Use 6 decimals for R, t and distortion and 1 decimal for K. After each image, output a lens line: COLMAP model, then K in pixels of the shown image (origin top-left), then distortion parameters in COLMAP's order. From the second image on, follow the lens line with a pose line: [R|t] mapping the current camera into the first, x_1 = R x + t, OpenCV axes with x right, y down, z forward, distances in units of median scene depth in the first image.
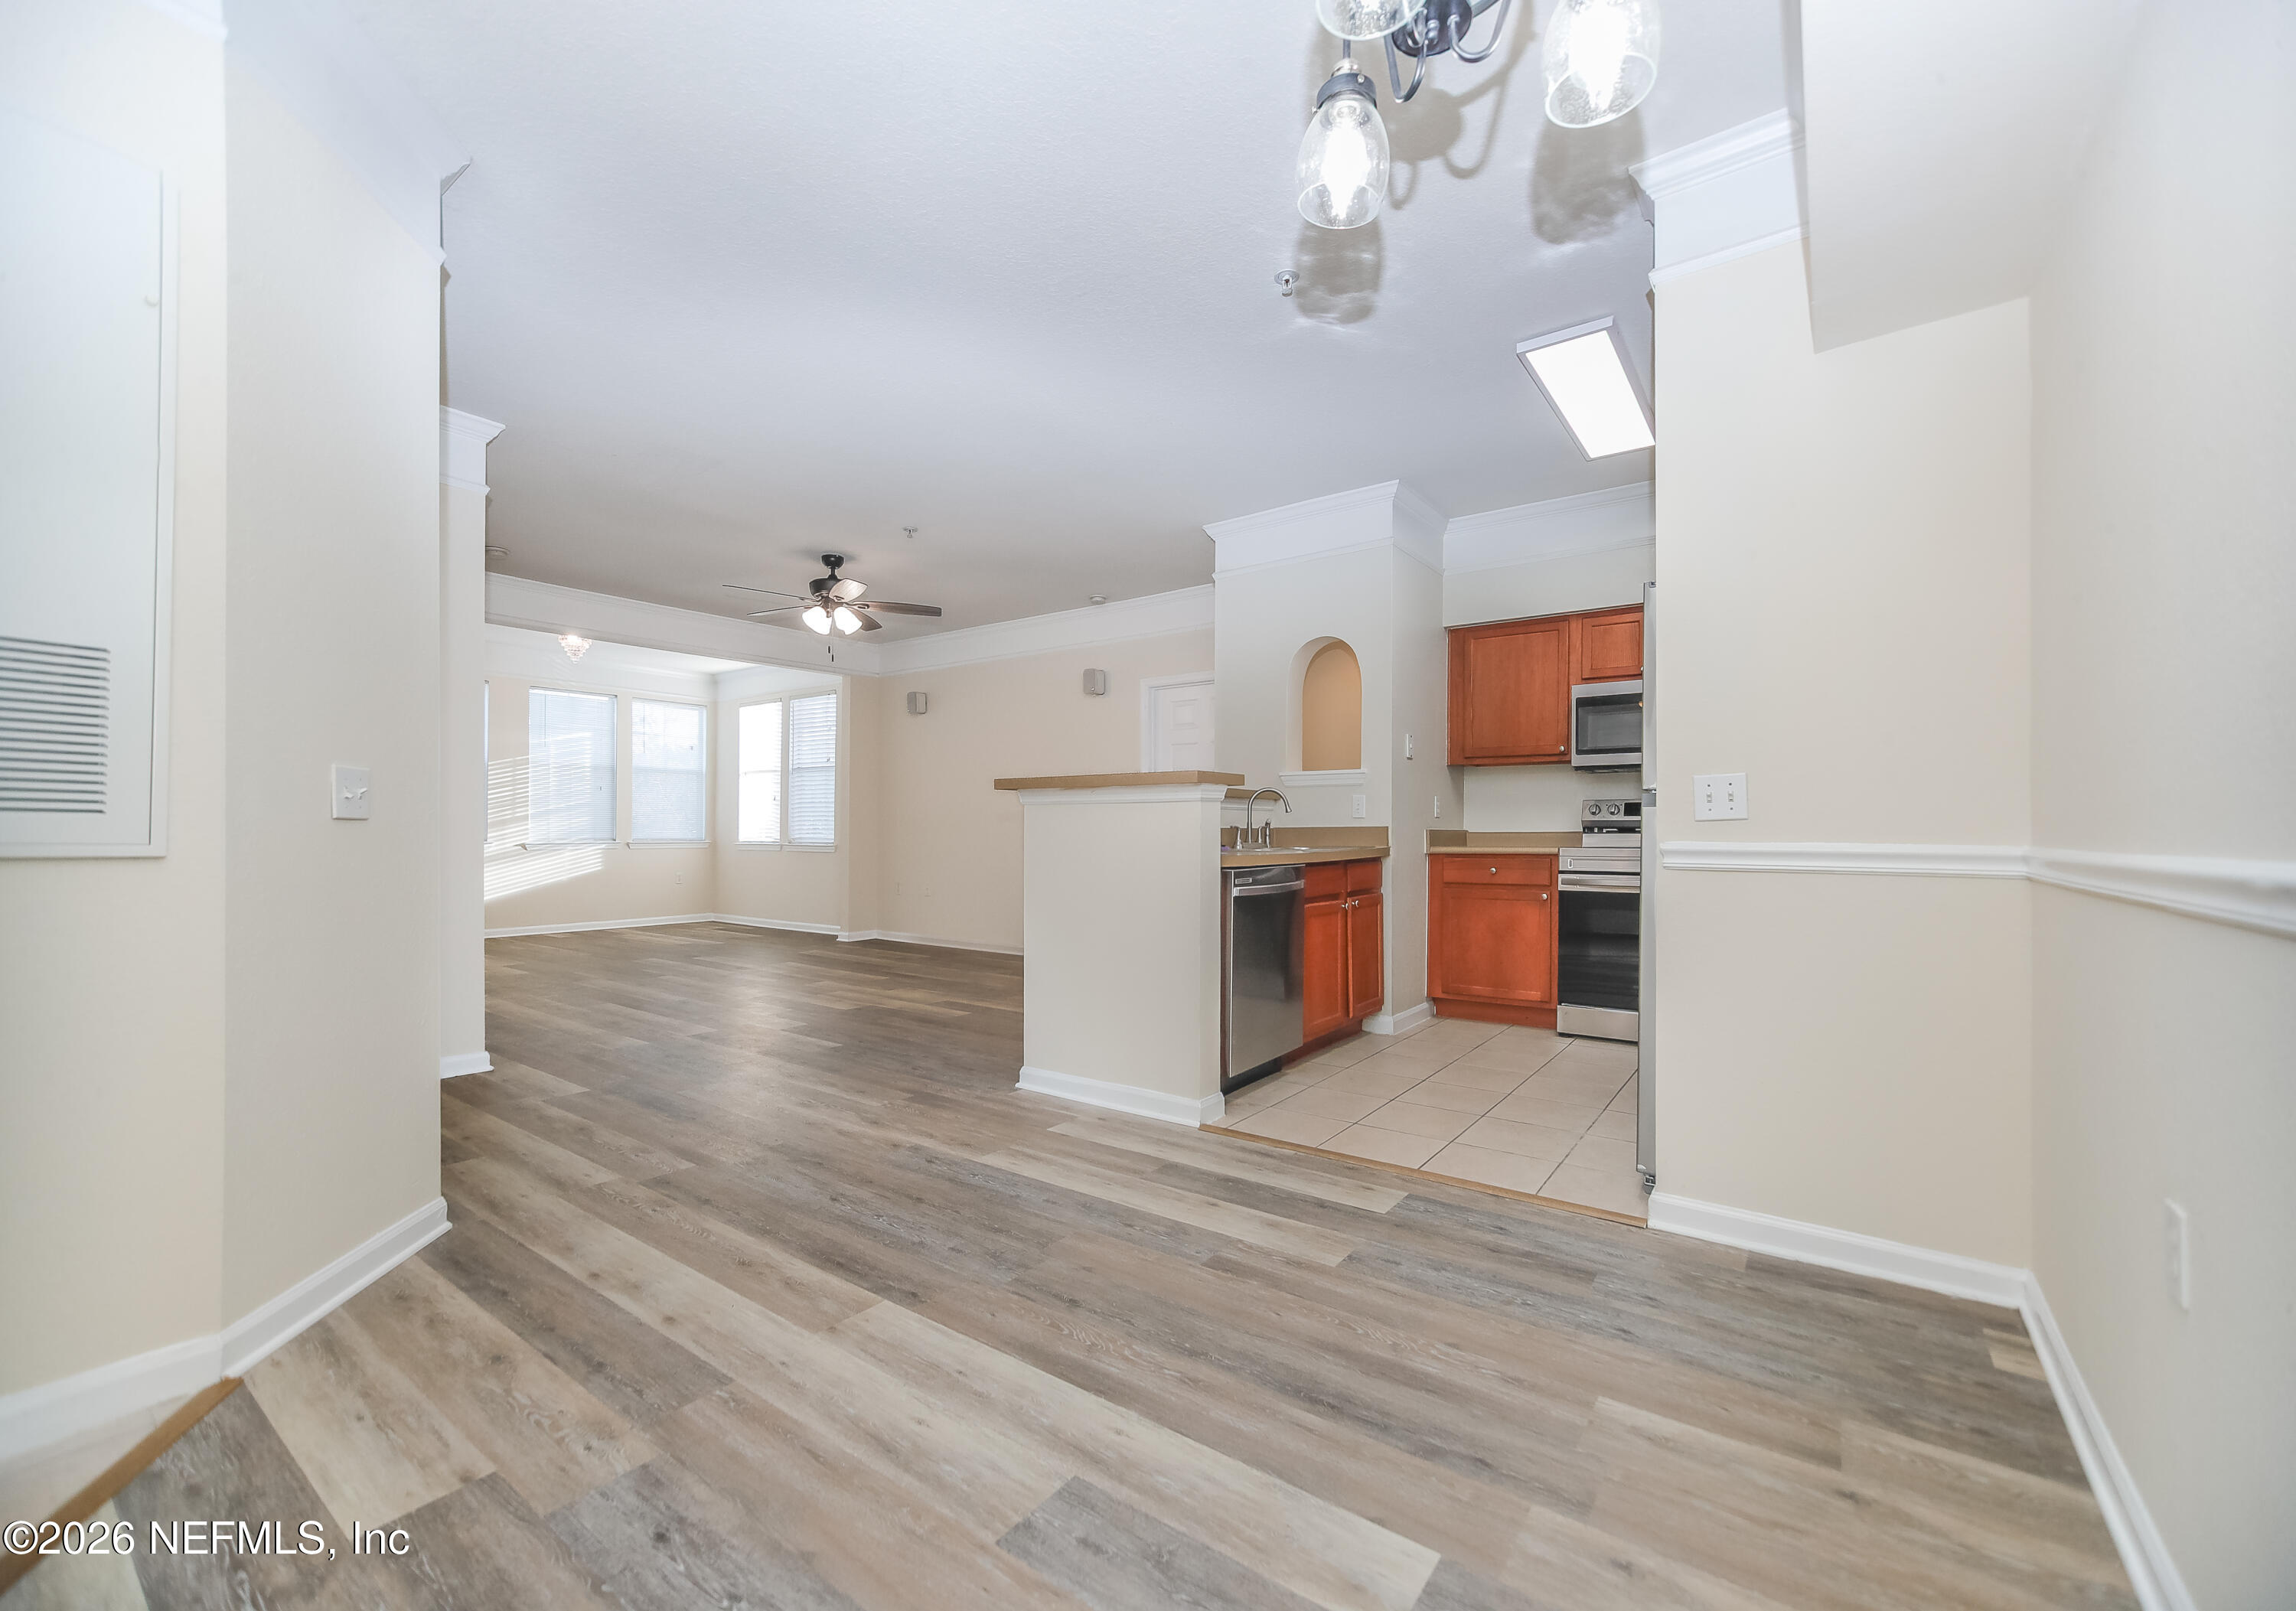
lens RADIAL K [[932.3, 0, 1160.4], [0, 932.3, 829.7], [0, 0, 1]] dist [-0.010660, 0.000669]
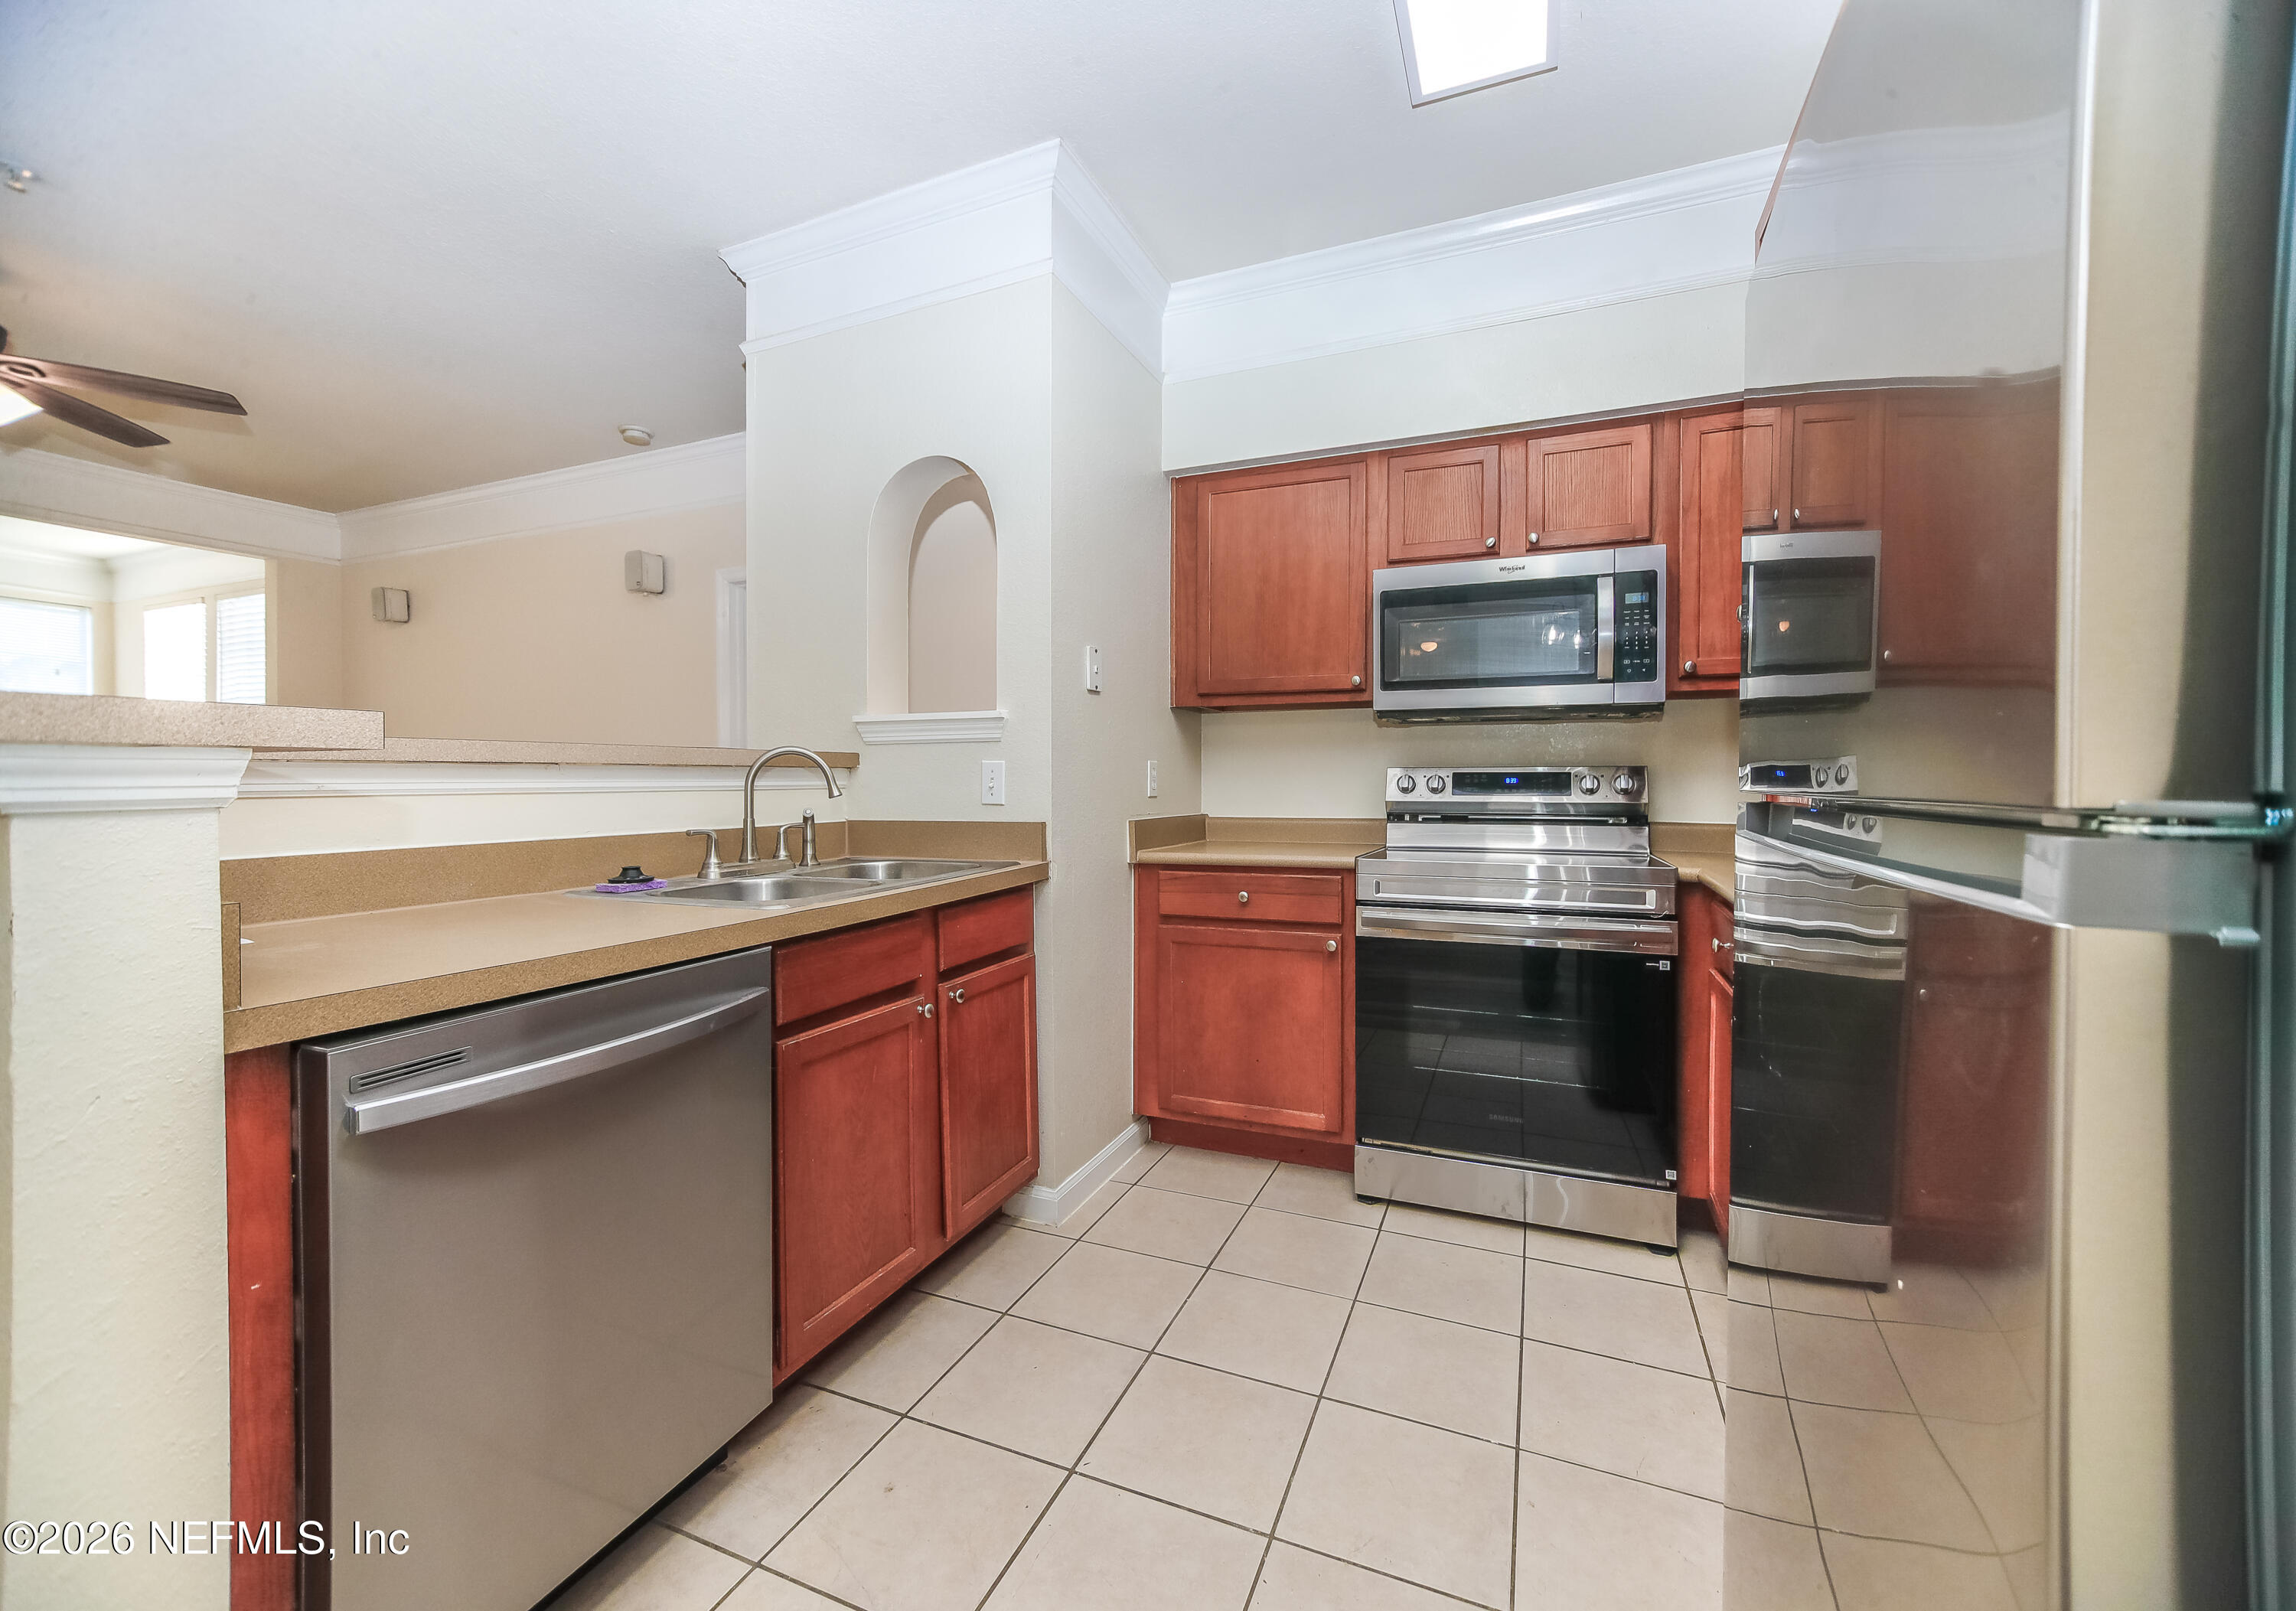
lens RADIAL K [[932.3, 0, 1166.4], [0, 932.3, 792.9], [0, 0, 1]] dist [-0.010660, 0.000669]
pose [[0.967866, -0.006520, 0.251382, 0.153611], [0.003613, 0.999921, 0.012026, -0.021757], [-0.251441, -0.010732, 0.967813, 0.420354]]
